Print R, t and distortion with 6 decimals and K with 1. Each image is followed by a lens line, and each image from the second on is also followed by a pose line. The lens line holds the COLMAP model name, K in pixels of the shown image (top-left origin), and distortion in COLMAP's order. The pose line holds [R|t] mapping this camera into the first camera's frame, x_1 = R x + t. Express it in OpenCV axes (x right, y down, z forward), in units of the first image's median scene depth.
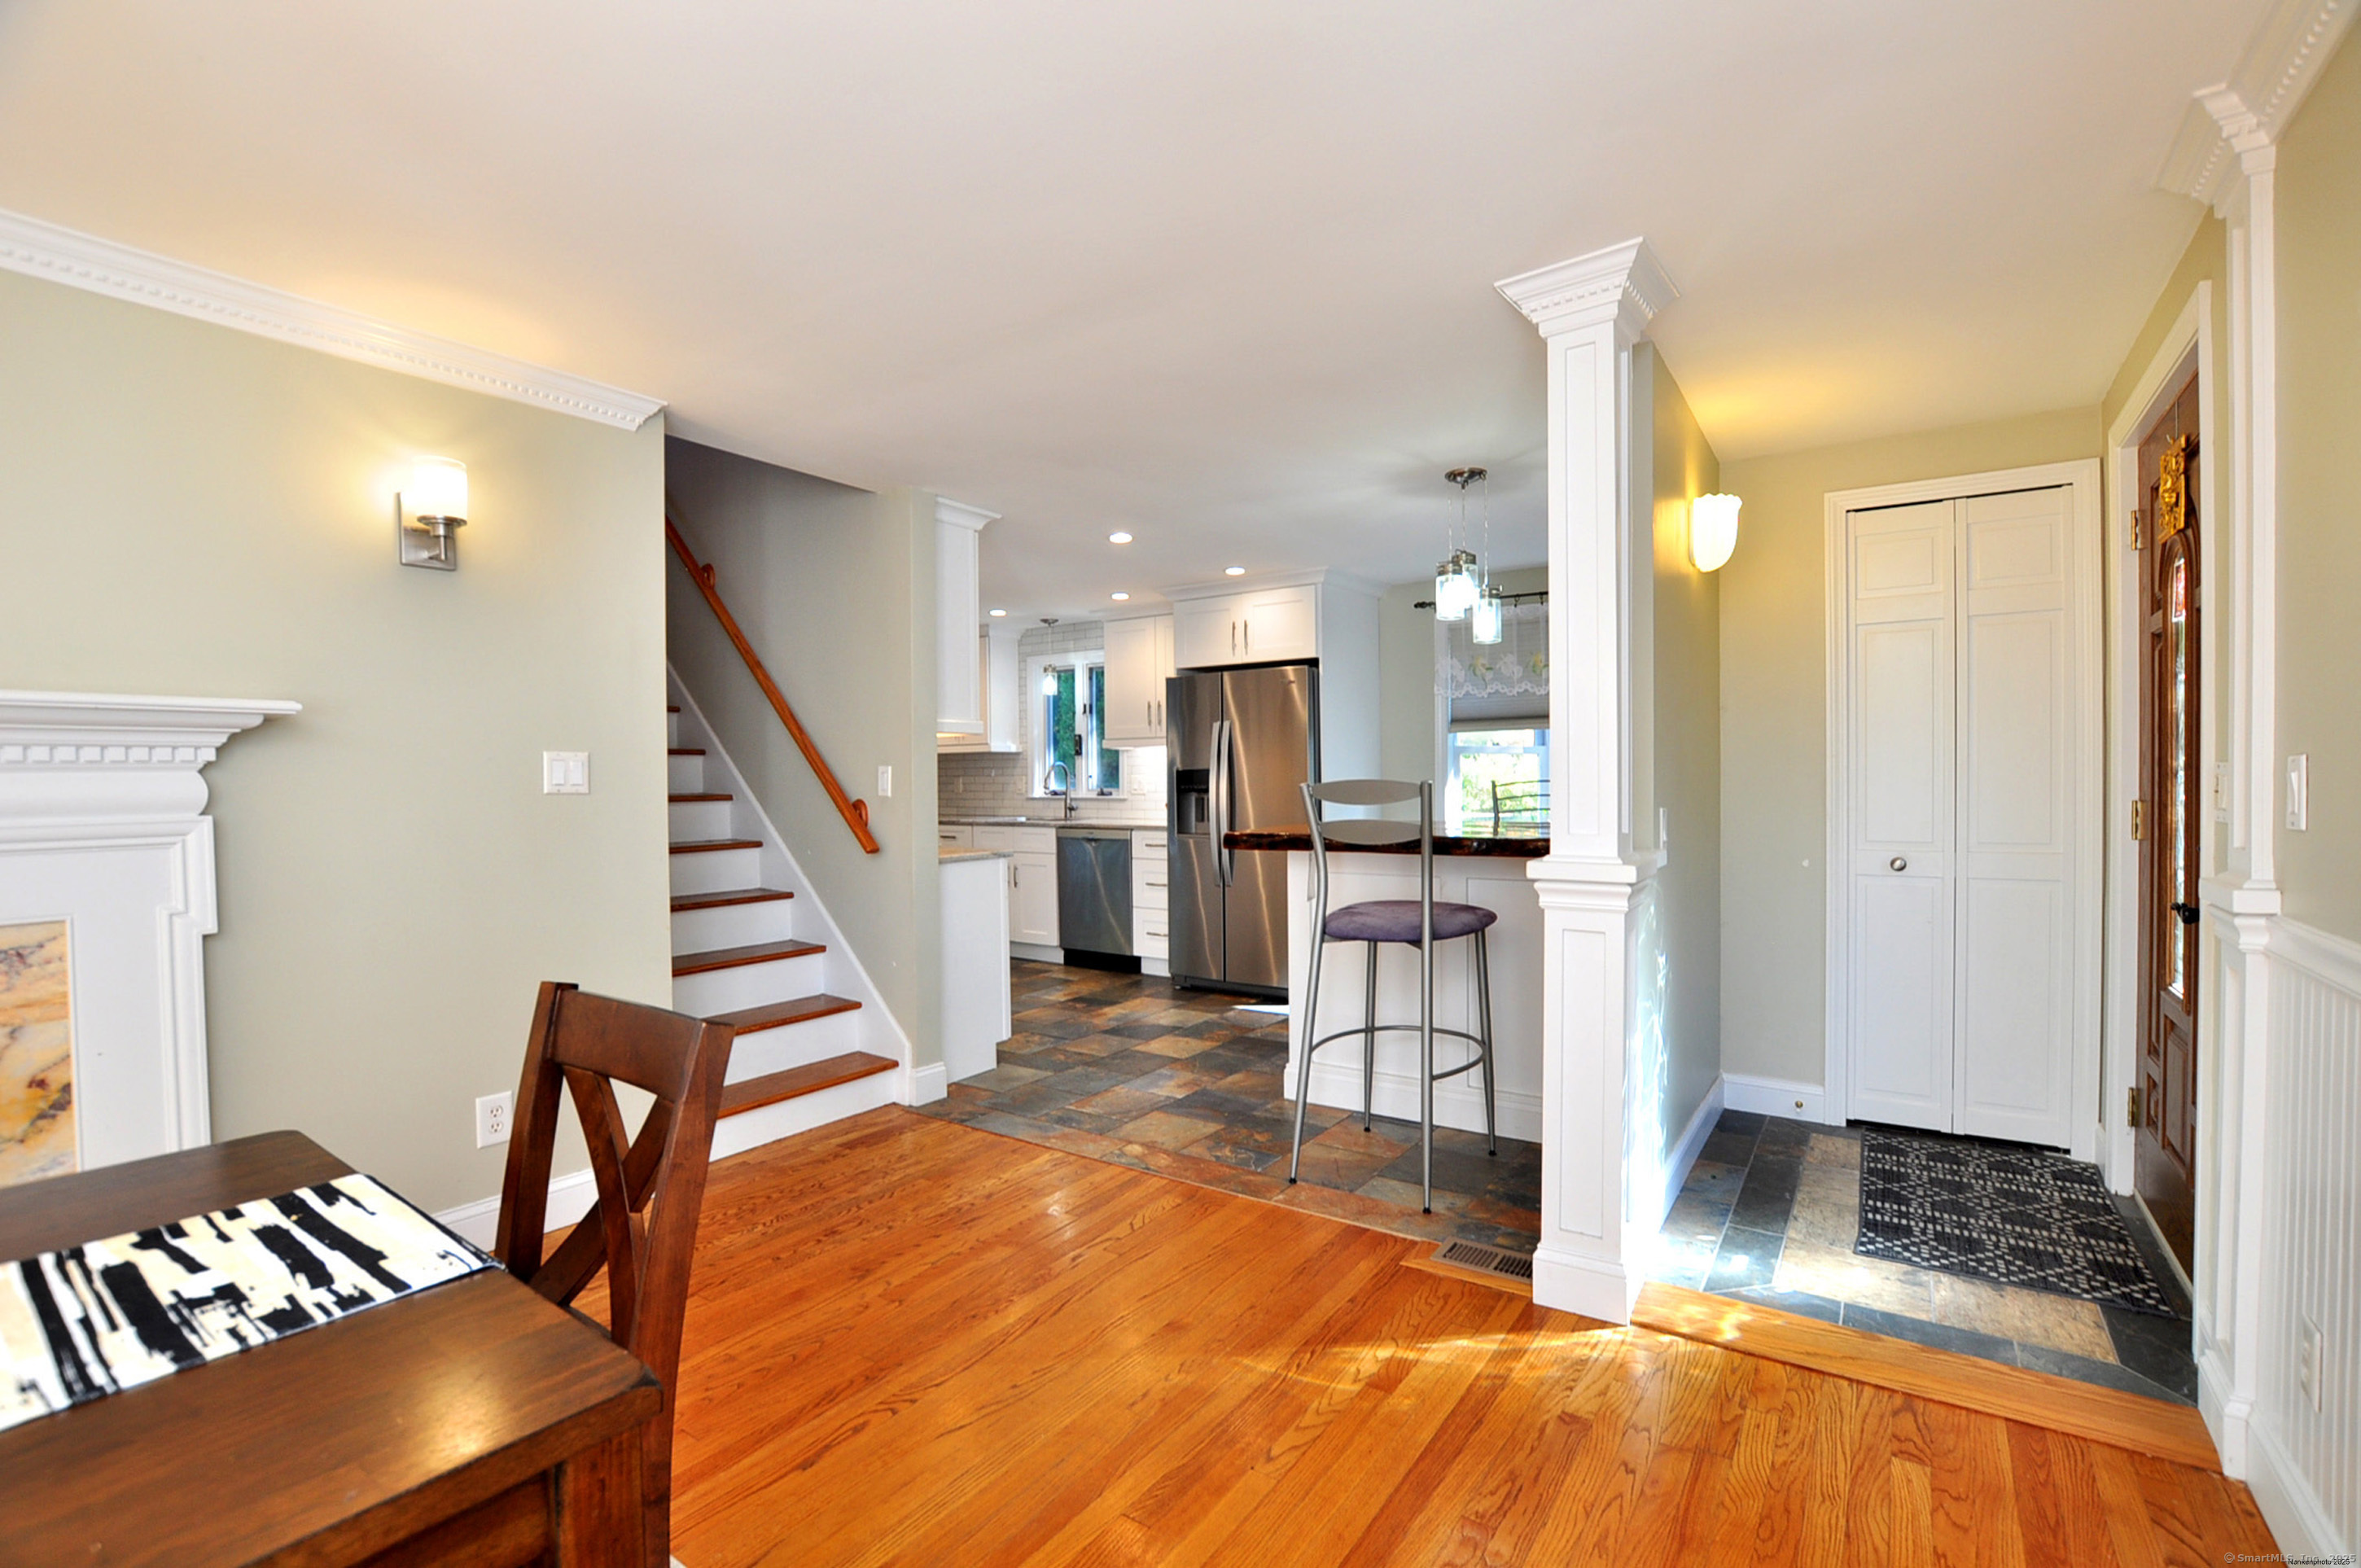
lens RADIAL K [[1018.6, 0, 1193.0], [0, 1018.6, 801.1], [0, 0, 1]] dist [-0.046167, 0.000213]
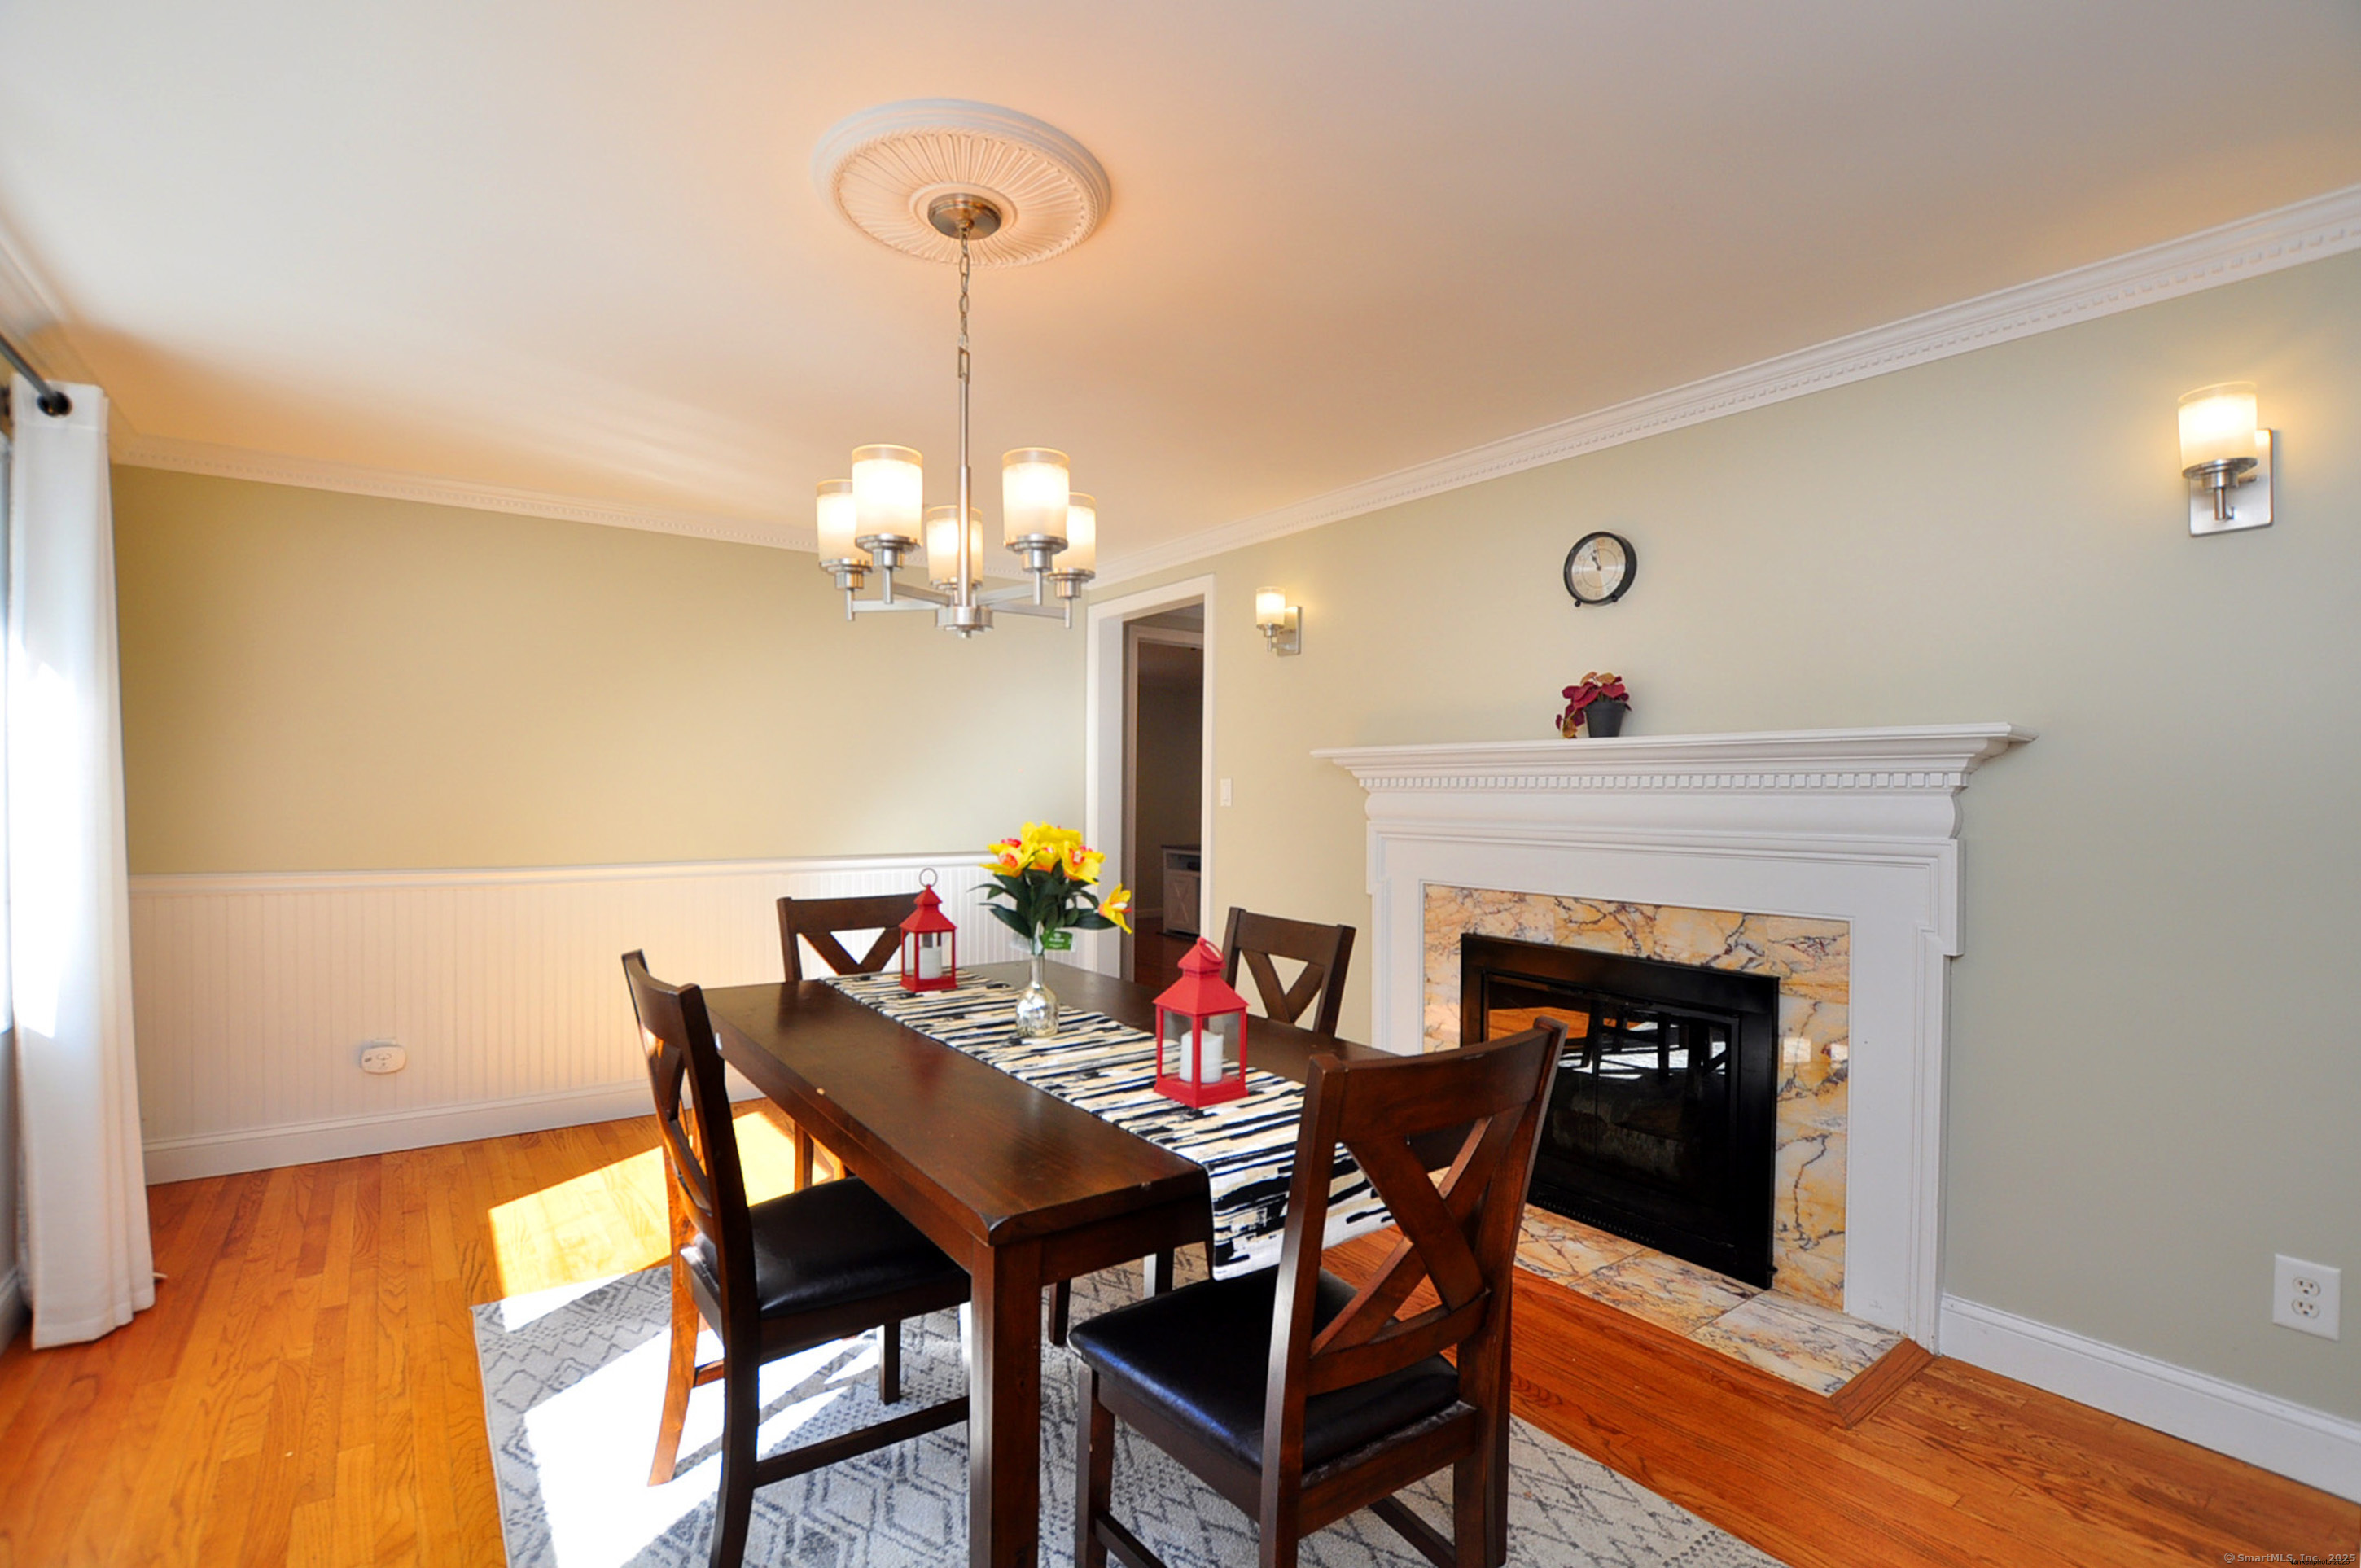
lens RADIAL K [[1075.6, 0, 1185.8], [0, 1075.6, 798.6], [0, 0, 1]] dist [-0.021525, 0.000405]
pose [[-0.314878, 0.015381, -0.949008, 0.167844], [-0.025760, 0.999362, 0.024744, -0.019587], [0.948783, 0.032238, -0.314281, 0.330415]]
